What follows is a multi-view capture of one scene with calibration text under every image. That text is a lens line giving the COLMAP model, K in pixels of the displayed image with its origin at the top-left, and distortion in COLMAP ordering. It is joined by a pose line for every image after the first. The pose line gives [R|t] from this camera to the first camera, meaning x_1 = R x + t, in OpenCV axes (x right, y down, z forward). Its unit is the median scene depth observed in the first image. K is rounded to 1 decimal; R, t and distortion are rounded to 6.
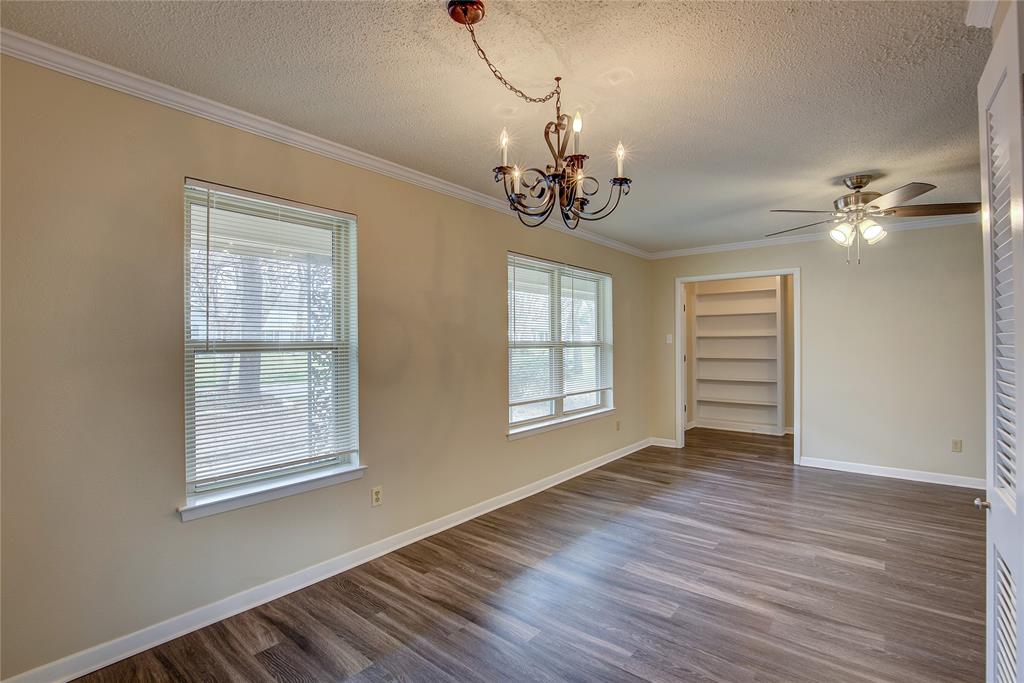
lens RADIAL K [[460.2, 0, 521.9], [0, 460.2, 342.5], [0, 0, 1]] dist [-0.029111, 0.000484]
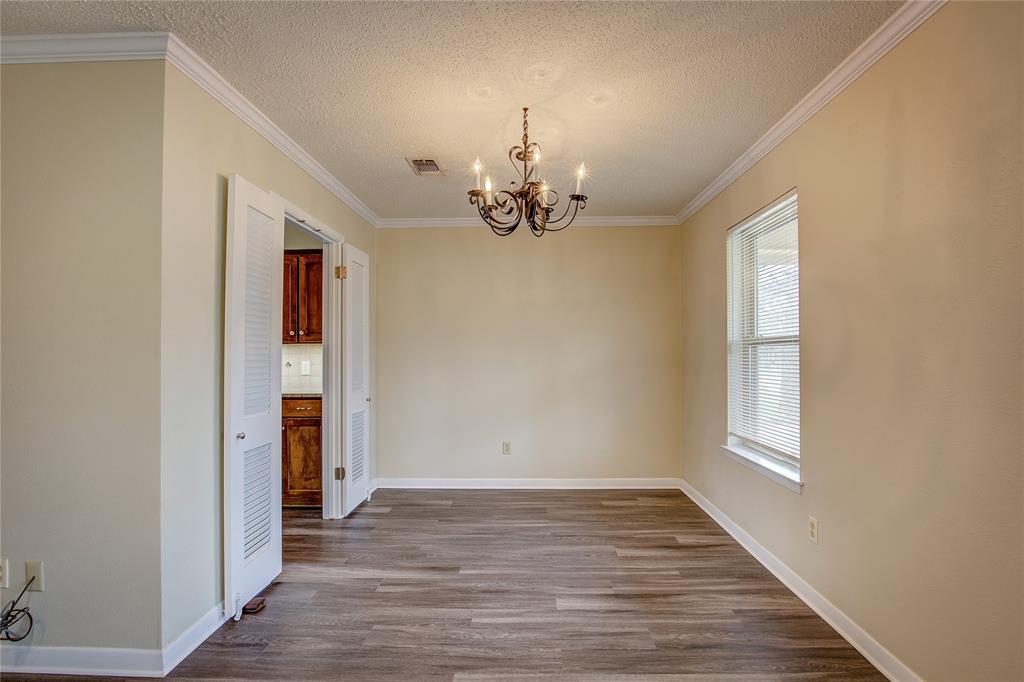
lens RADIAL K [[479.2, 0, 525.0], [0, 479.2, 346.6], [0, 0, 1]] dist [-0.022010, 0.000624]
pose [[-0.783642, 0.001569, -0.621211, 0.515632], [0.010802, 0.999880, -0.011100, 0.024231], [0.621119, -0.015409, -0.783565, 1.200232]]
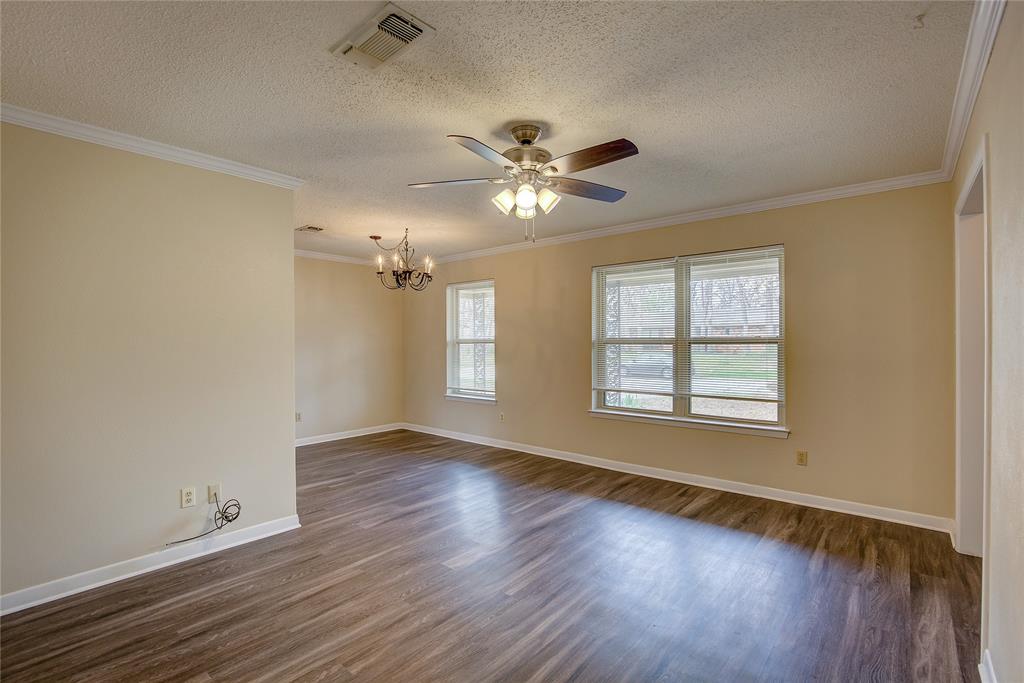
lens RADIAL K [[472.5, 0, 521.7], [0, 472.5, 350.5], [0, 0, 1]] dist [-0.030085, 0.000654]
pose [[-0.001554, 0.027205, -0.999629, 1.547654], [0.008011, 0.999598, 0.027192, -0.008261], [0.999967, -0.007966, -0.001771, 0.982162]]
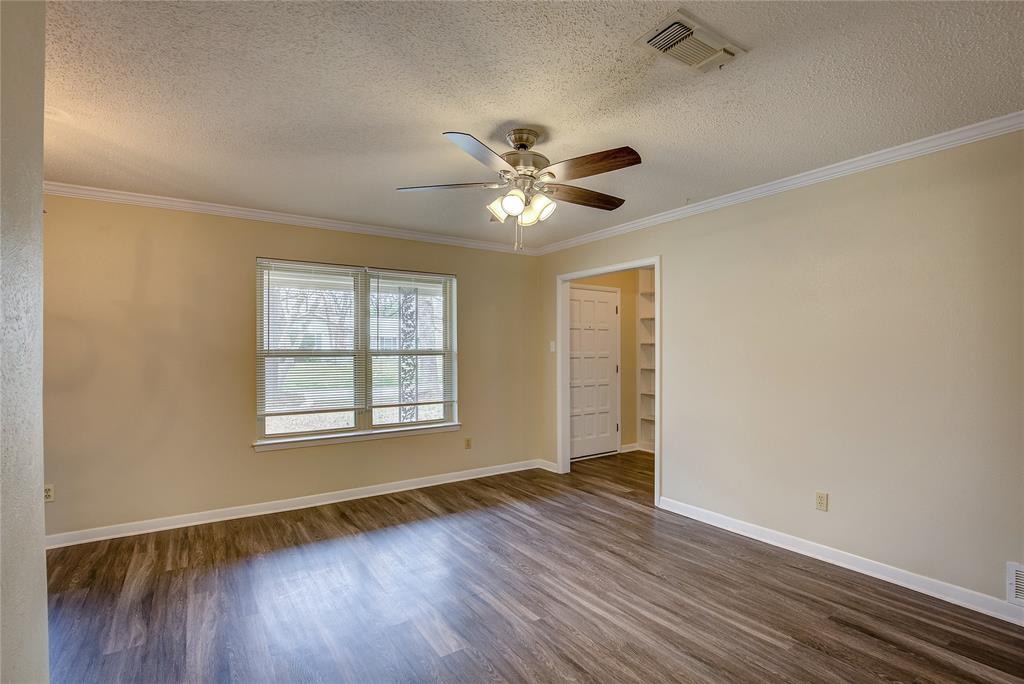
lens RADIAL K [[472.5, 0, 521.7], [0, 472.5, 351.0], [0, 0, 1]] dist [-0.030085, 0.000654]
pose [[0.962874, 0.003331, -0.269930, 0.948709], [-0.002106, 0.999986, 0.004827, -0.006903], [0.269942, -0.004079, 0.962868, 0.237768]]
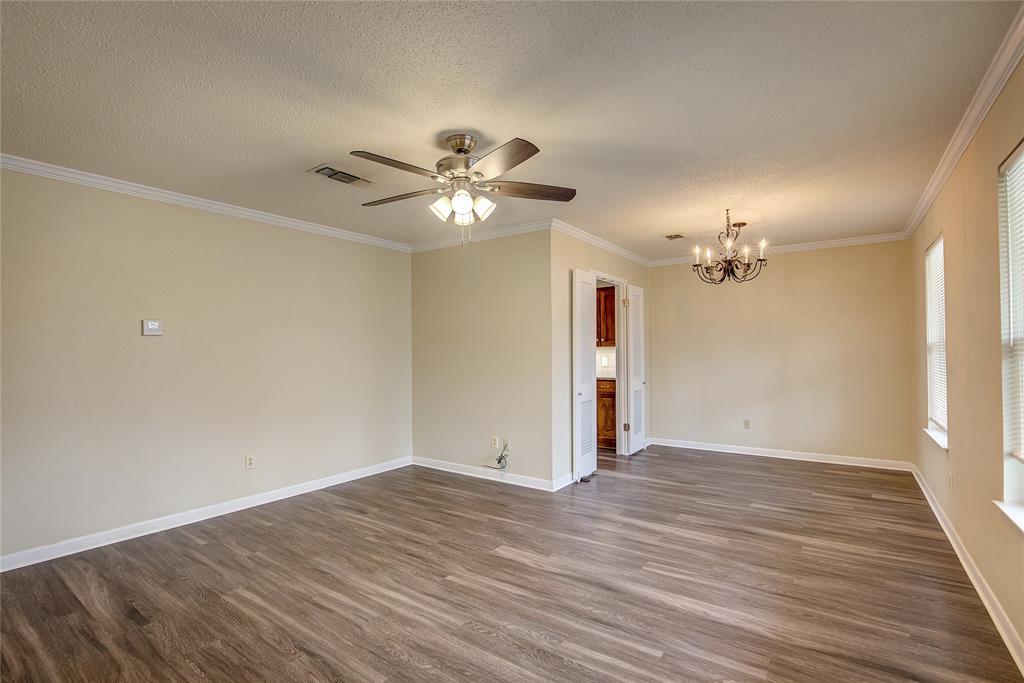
lens RADIAL K [[477.3, 0, 512.0], [0, 477.3, 341.5], [0, 0, 1]] dist [-0.030119, 0.000340]
pose [[-0.997907, 0.012528, -0.063435, 0.706182], [0.013937, 0.999665, -0.021814, 0.012449], [0.063141, -0.022653, -0.997748, 1.832123]]
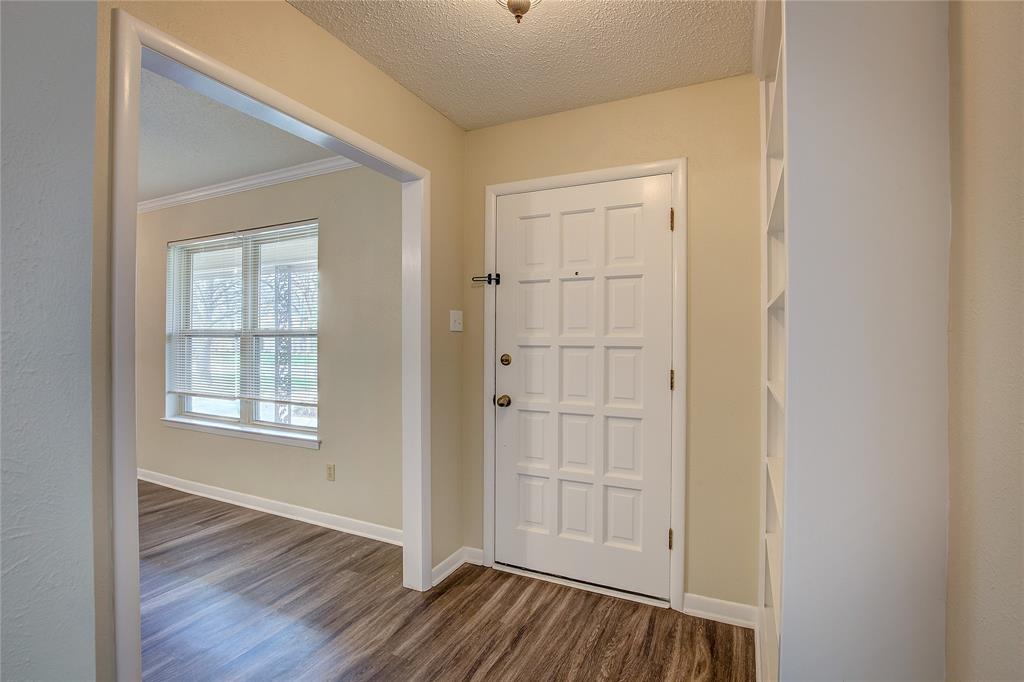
lens RADIAL K [[479.2, 0, 525.0], [0, 479.2, 346.6], [0, 0, 1]] dist [-0.022010, 0.000624]
pose [[0.239072, 0.025727, -0.970661, 1.452772], [-0.001323, 0.999657, 0.026170, 0.006308], [0.971001, -0.004972, 0.239024, 1.860169]]
